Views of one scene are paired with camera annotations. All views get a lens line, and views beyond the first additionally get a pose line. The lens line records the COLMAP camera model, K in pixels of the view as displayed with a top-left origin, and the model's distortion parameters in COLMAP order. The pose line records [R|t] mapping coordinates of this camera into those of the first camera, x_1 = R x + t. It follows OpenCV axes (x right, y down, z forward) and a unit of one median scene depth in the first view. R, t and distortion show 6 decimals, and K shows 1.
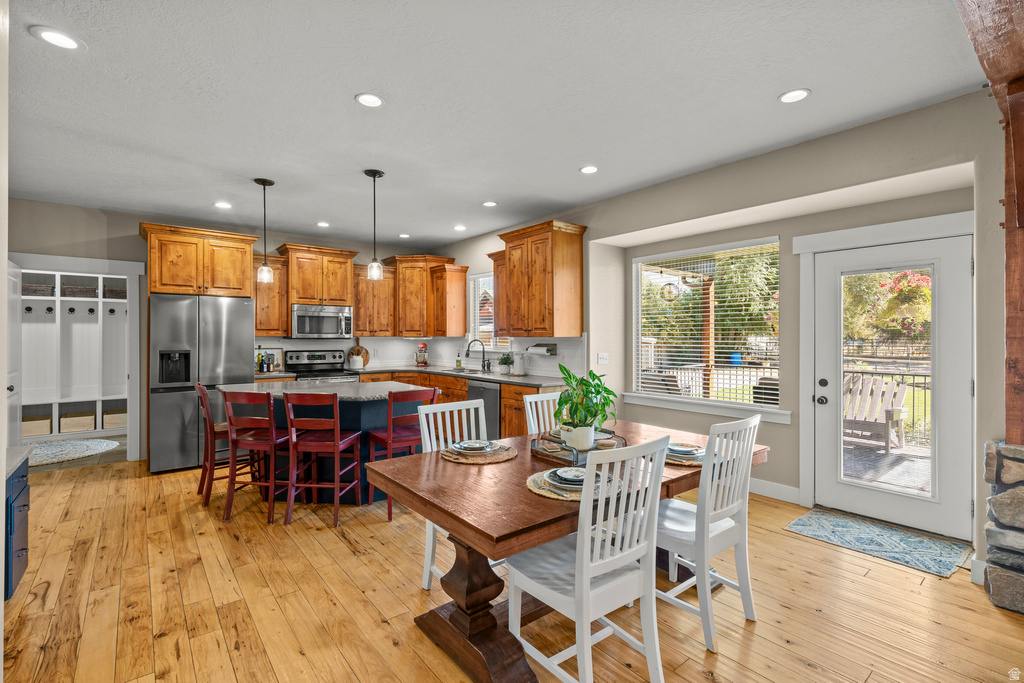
lens RADIAL K [[468.8, 0, 510.9], [0, 468.8, 336.4], [0, 0, 1]] dist [-0.007779, 0.004103]
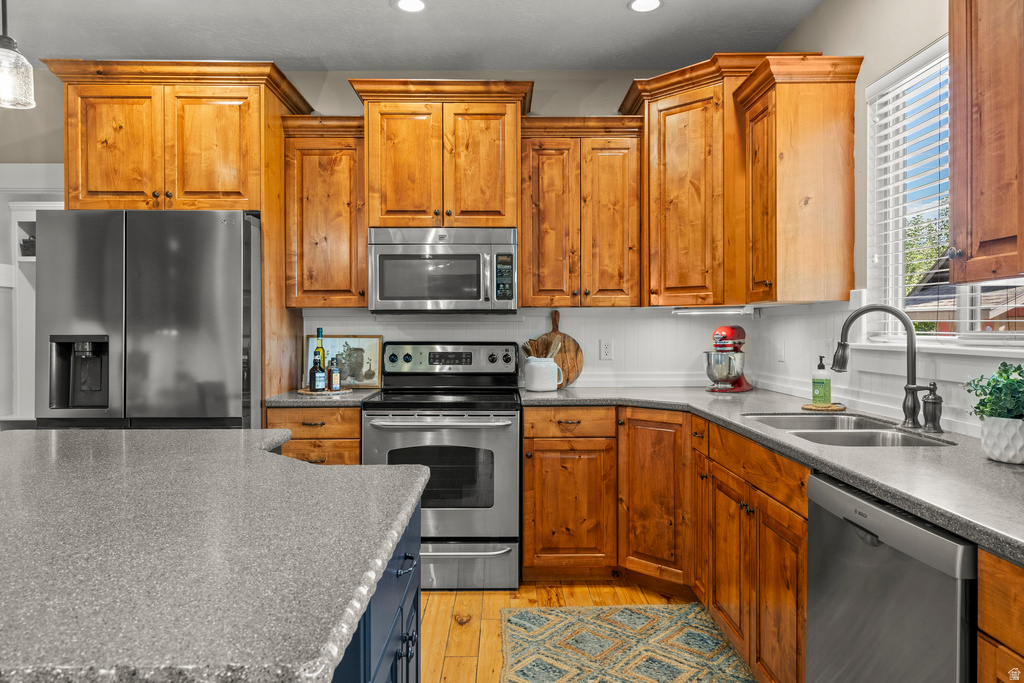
lens RADIAL K [[674.8, 0, 511.8], [0, 674.8, 334.7], [0, 0, 1]] dist [0.008102, 0.002213]
pose [[0.787409, 0.003678, -0.616420, -0.002589], [0.002078, 0.999961, 0.008621, 0.020585], [0.616428, -0.008069, 0.787370, 0.621709]]
